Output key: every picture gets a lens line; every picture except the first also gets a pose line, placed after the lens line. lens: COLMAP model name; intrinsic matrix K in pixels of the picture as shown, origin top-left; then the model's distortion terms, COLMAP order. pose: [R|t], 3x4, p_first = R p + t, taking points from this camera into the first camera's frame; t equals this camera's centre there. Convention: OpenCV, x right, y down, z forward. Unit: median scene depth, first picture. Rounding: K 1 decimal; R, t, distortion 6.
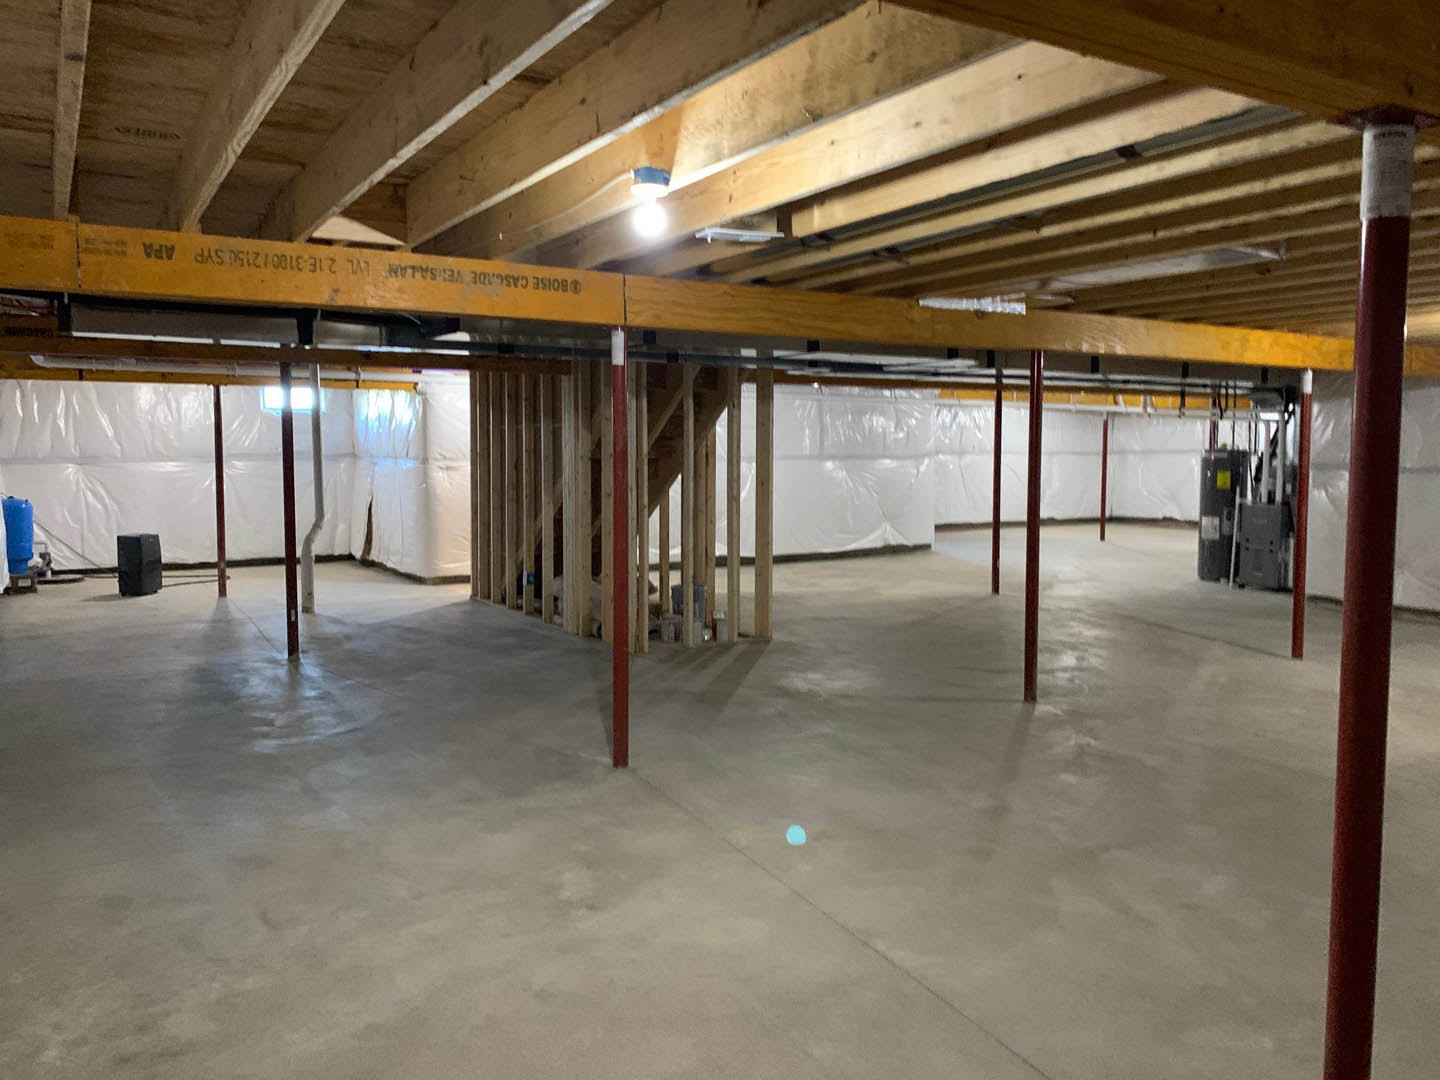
lens RADIAL K [[1116.7, 0, 721.8], [0, 1116.7, 524.8], [0, 0, 1]] dist [0.031122, -0.030405]
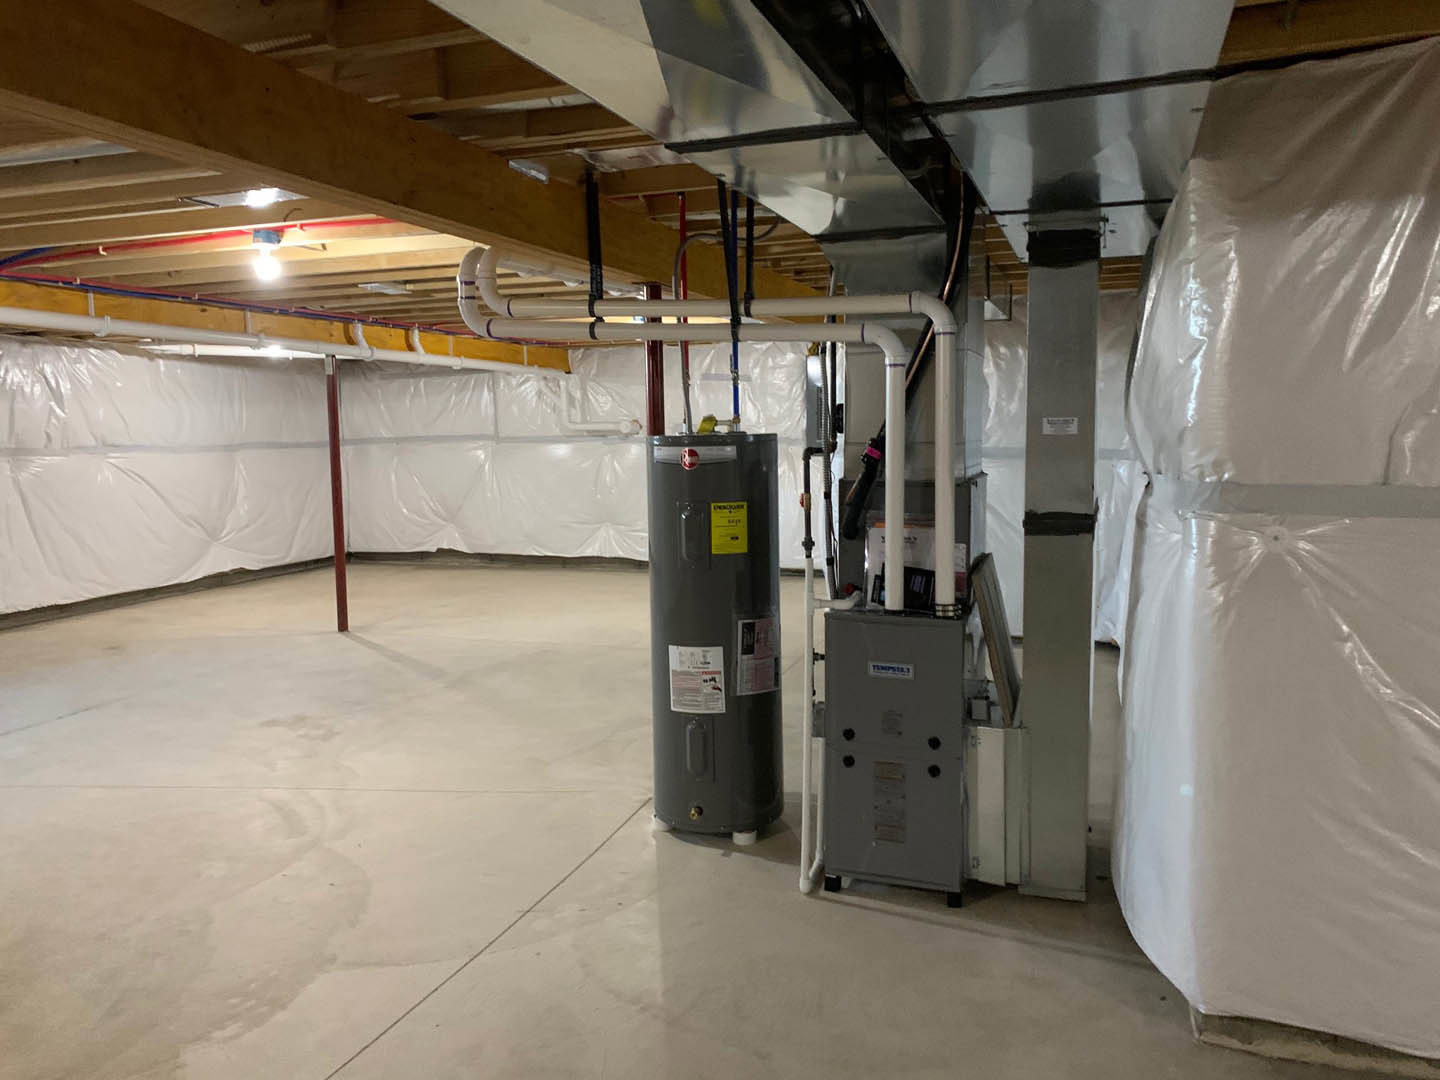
lens RADIAL K [[1116.7, 0, 717.8], [0, 1116.7, 528.8], [0, 0, 1]] dist [0.031122, -0.030405]
pose [[0.785636, -0.073895, 0.614260, 0.175941], [0.064032, 0.997221, 0.038069, -0.037093], [-0.615366, 0.009424, 0.788185, 0.529452]]
